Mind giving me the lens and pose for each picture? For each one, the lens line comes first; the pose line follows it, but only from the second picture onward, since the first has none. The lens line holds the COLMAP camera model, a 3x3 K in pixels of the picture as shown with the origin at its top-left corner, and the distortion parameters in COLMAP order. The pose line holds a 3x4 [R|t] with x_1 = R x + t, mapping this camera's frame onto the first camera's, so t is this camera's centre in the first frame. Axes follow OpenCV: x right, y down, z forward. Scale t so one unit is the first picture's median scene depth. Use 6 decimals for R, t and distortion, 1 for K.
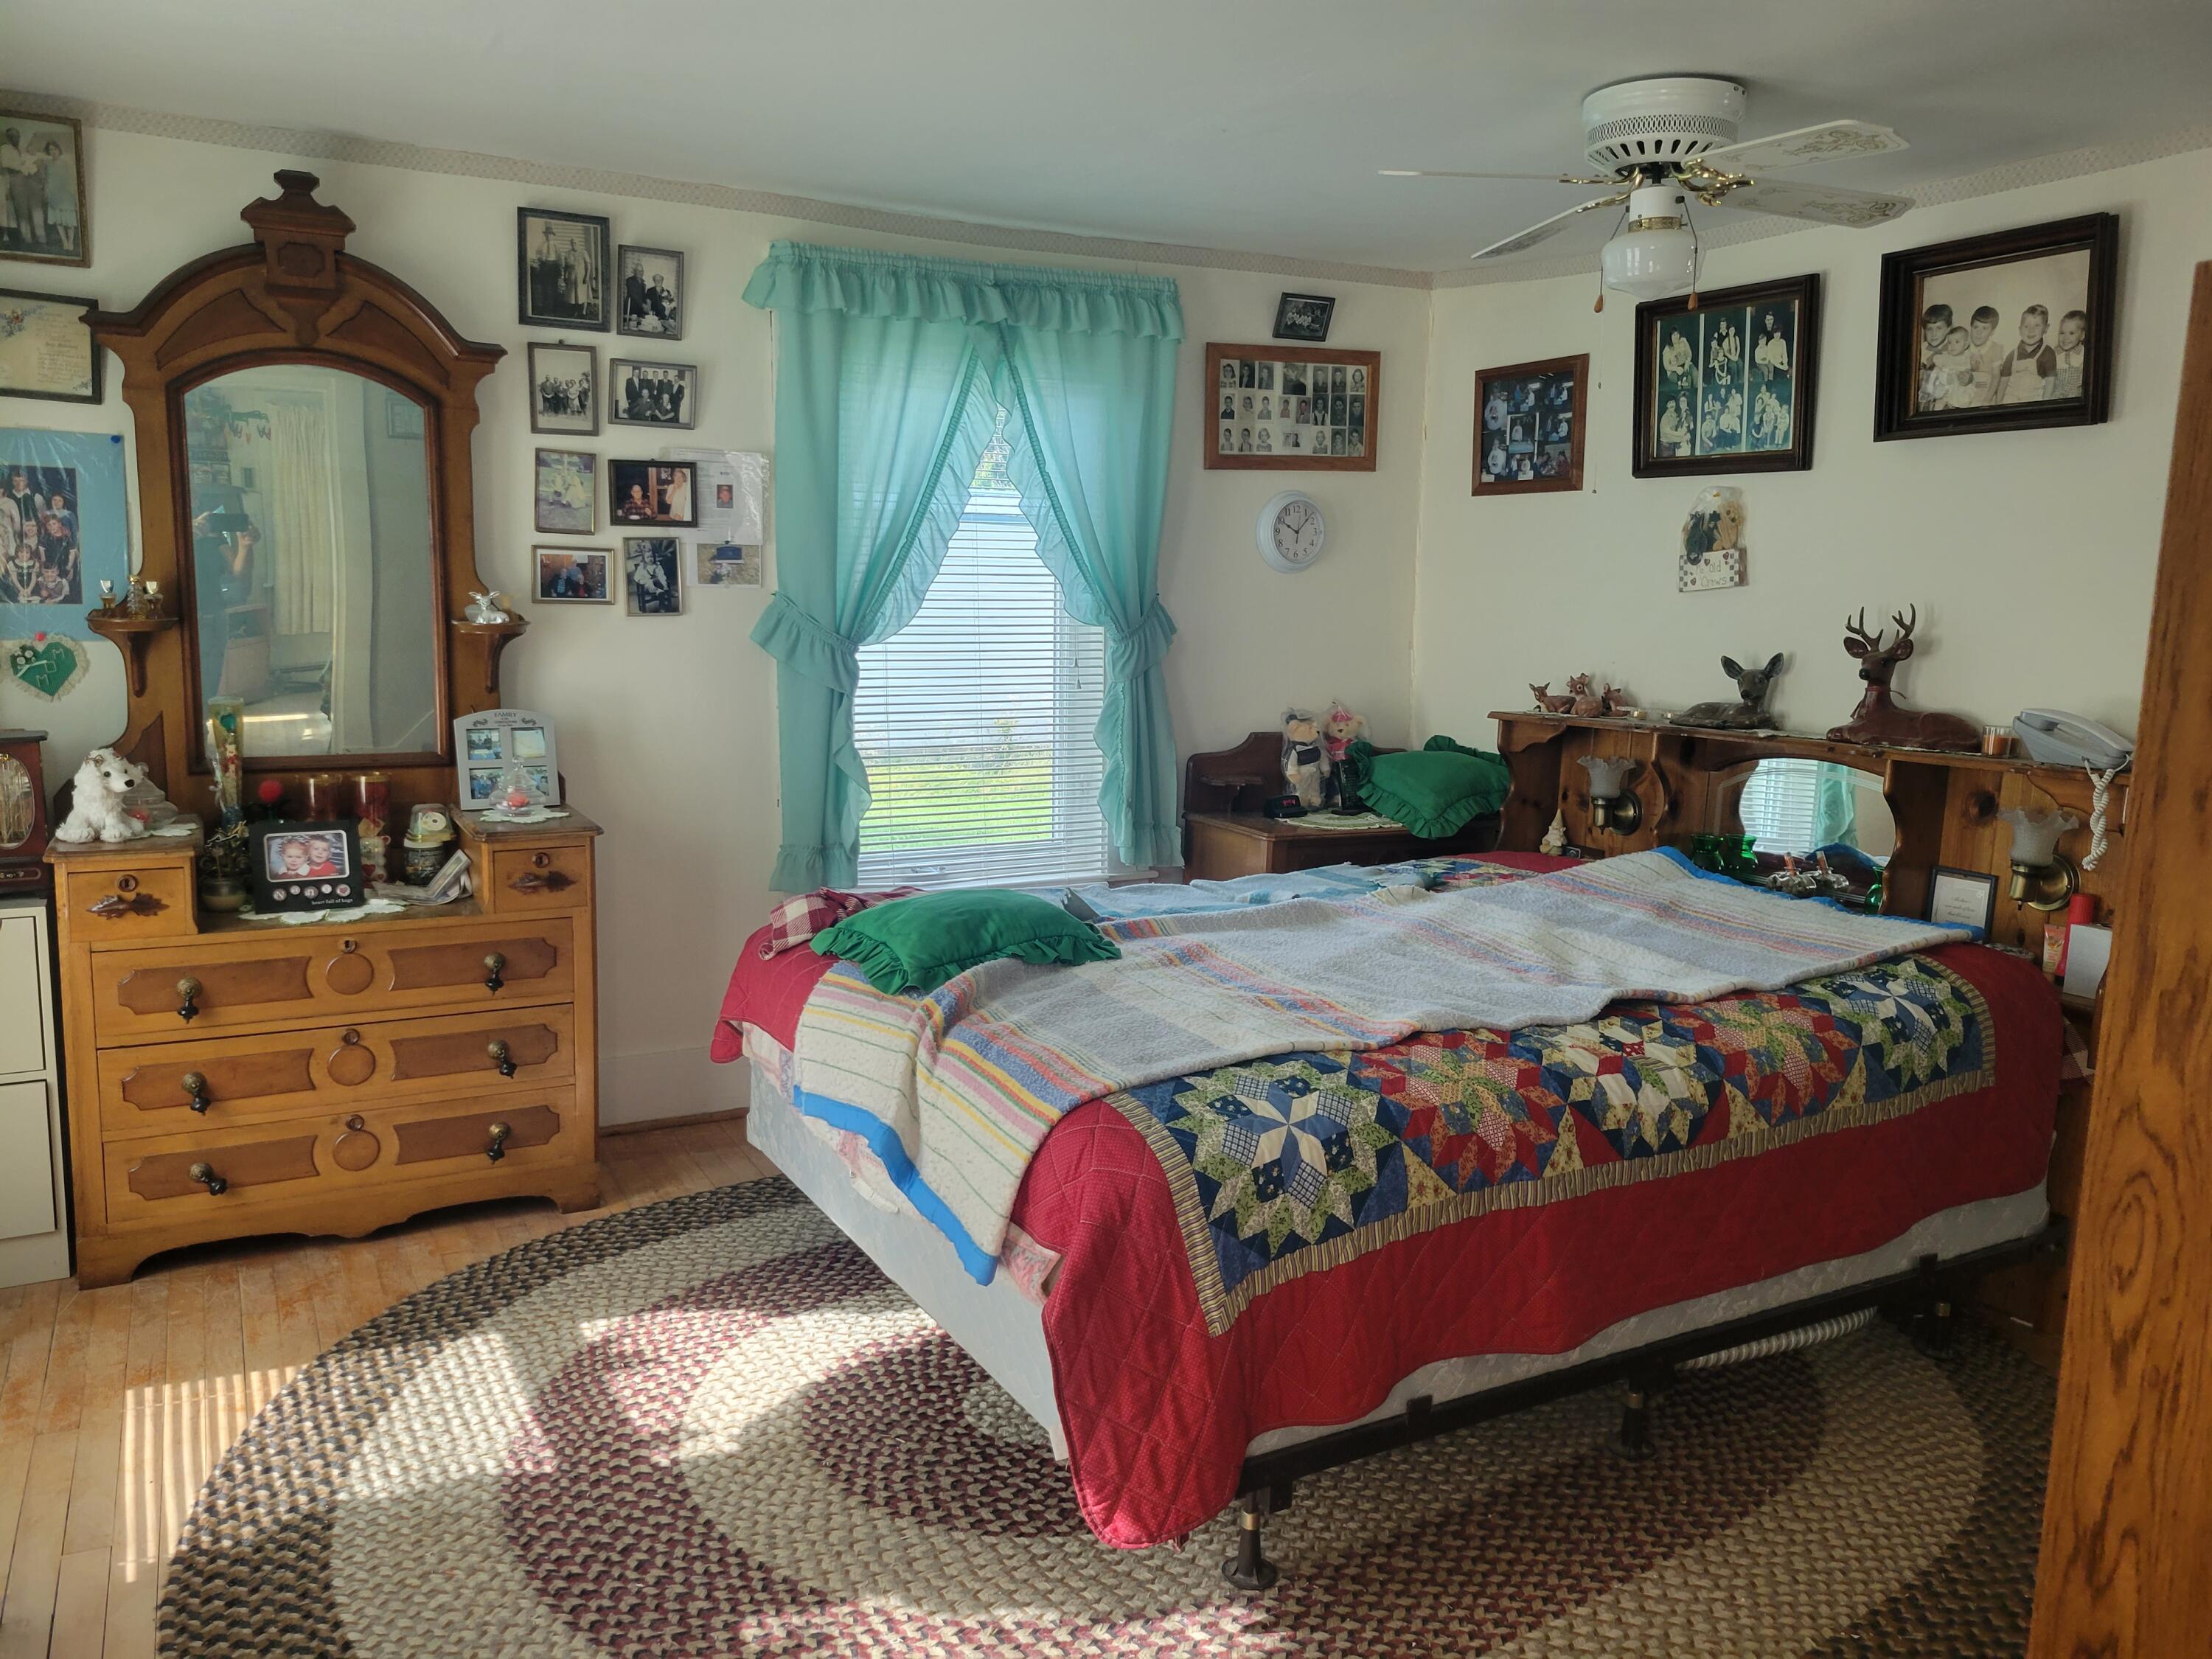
lens RADIAL K [[1630.9, 0, 1103.5], [0, 1630.9, 776.7], [0, 0, 1]] dist [0.132197, -0.126635]
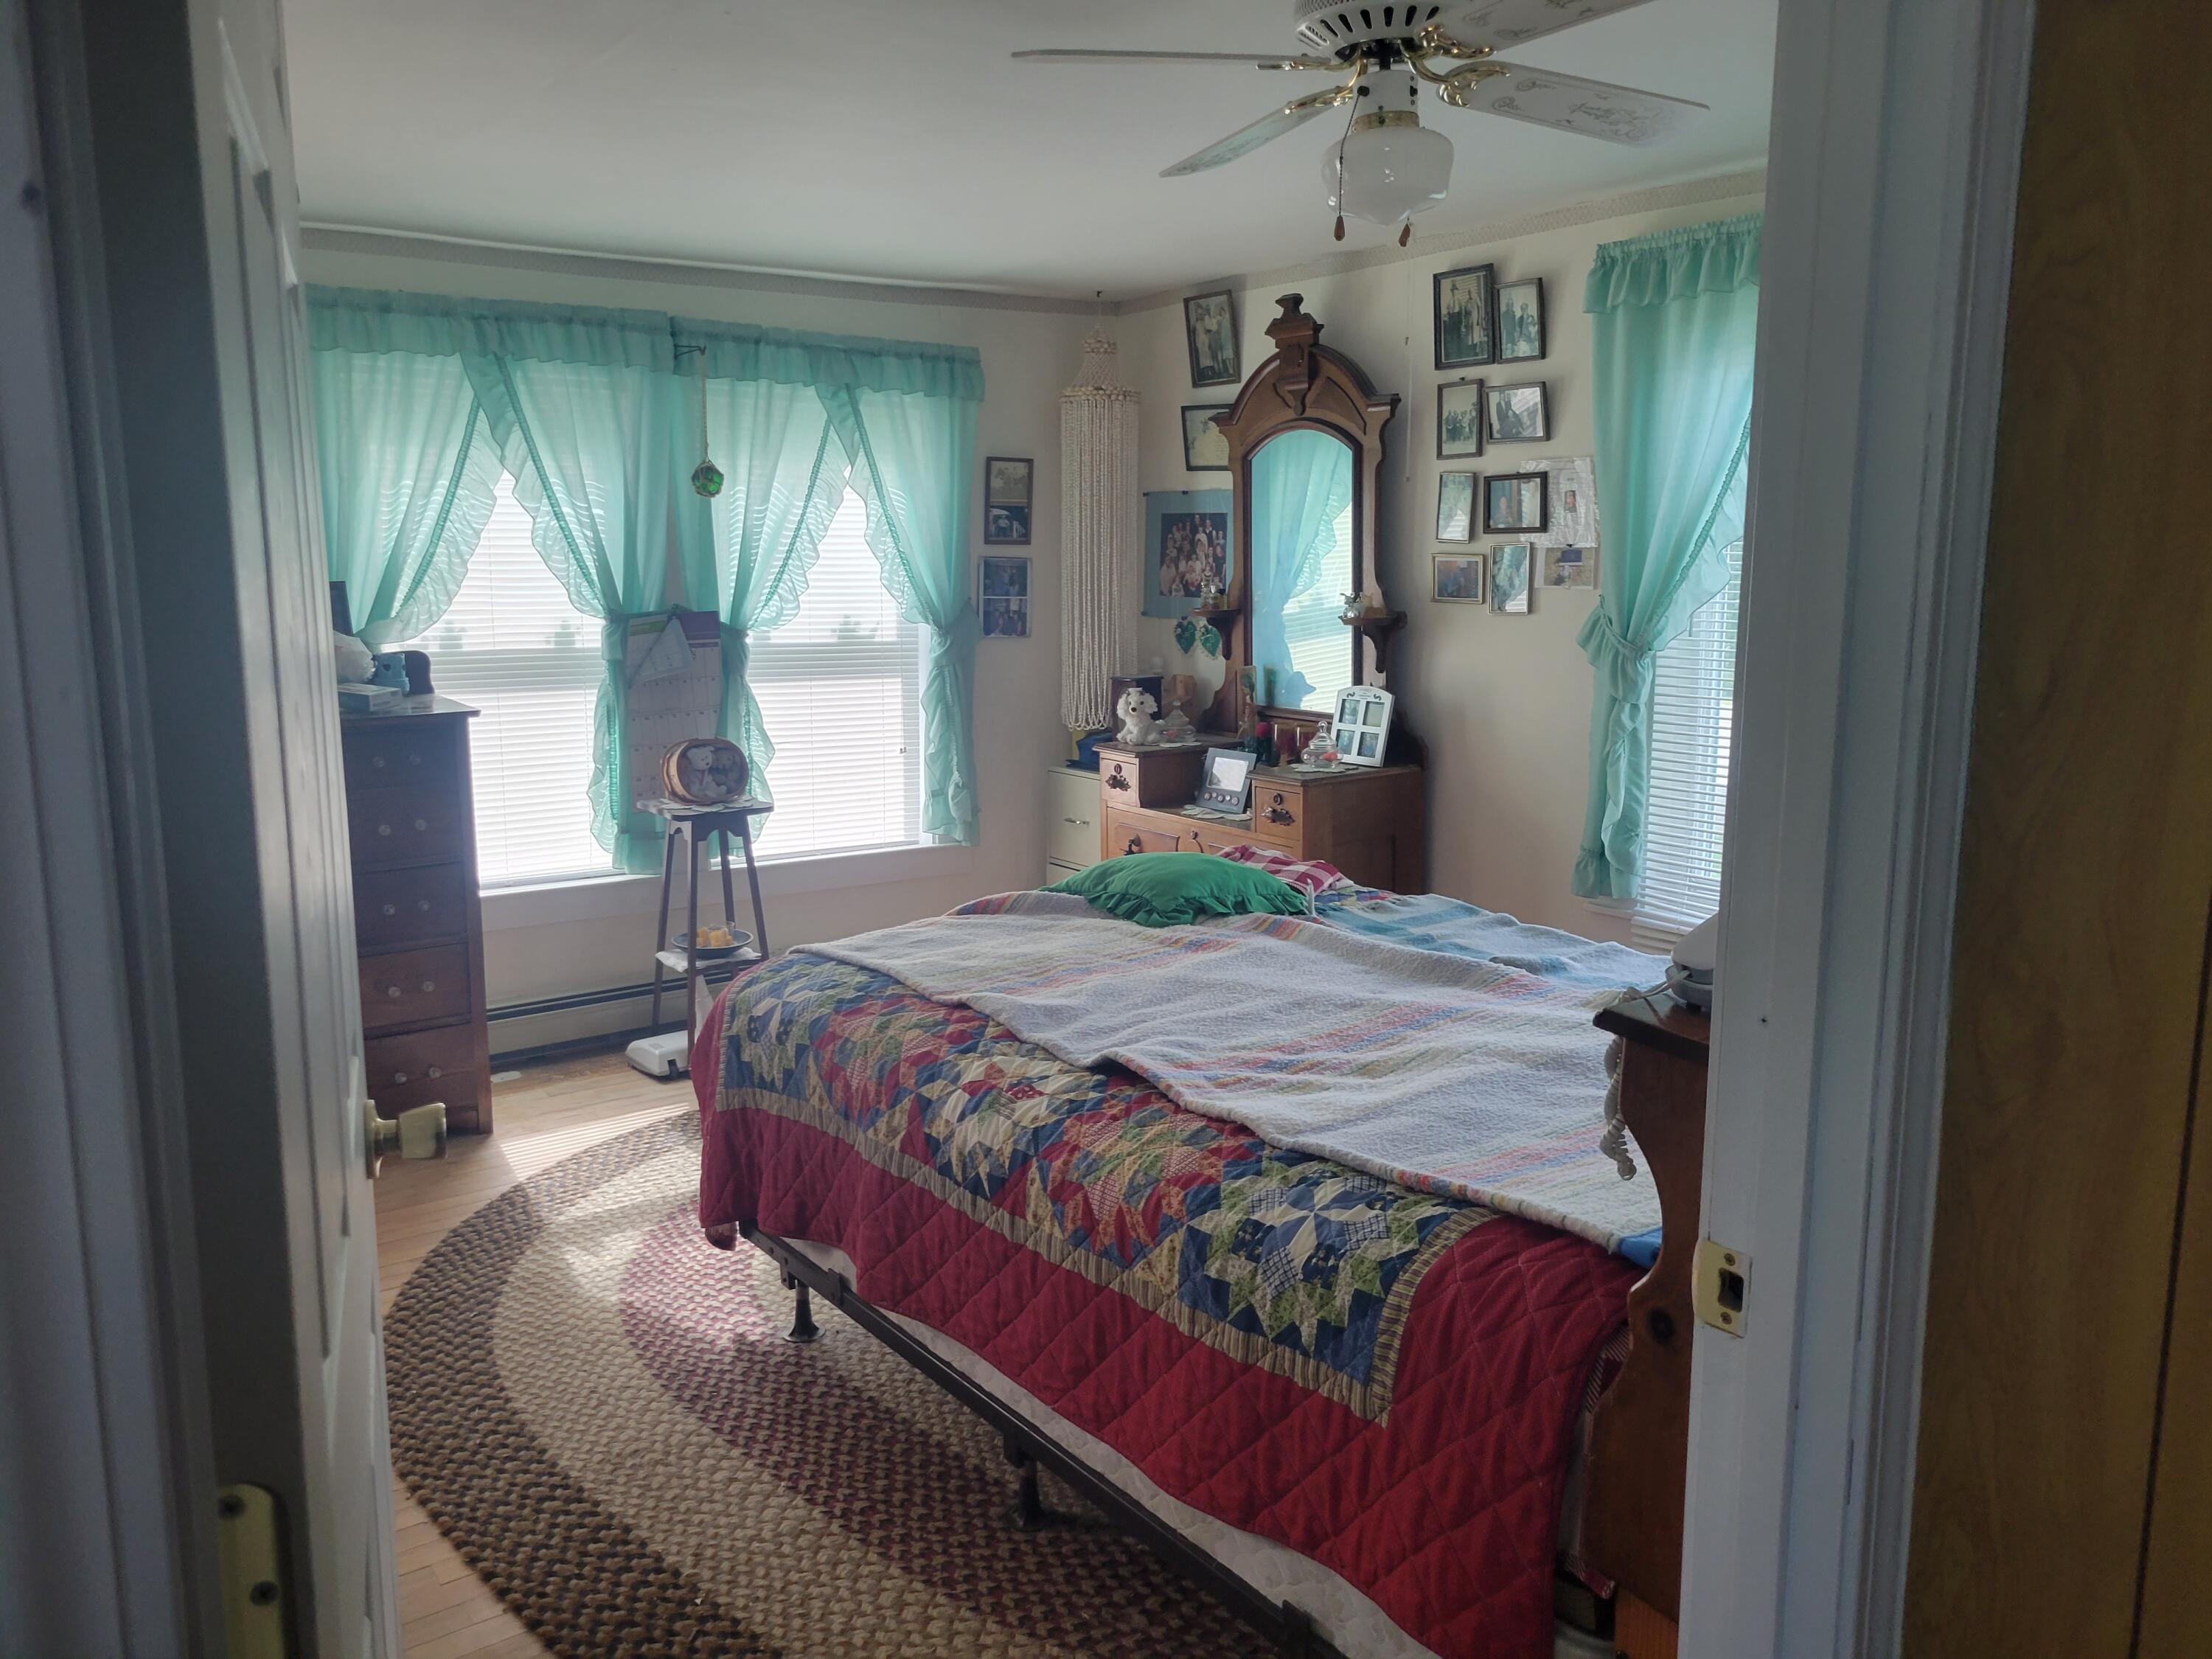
lens RADIAL K [[1687.1, 0, 1106.0], [0, 1687.1, 829.5], [0, 0, 1]] dist [-0.000885, -0.004398]
pose [[0.119332, 0.145436, -0.982145, 0.868090], [-0.118464, 0.984232, 0.131351, -0.077379], [0.985762, 0.100675, 0.134679, 0.636431]]
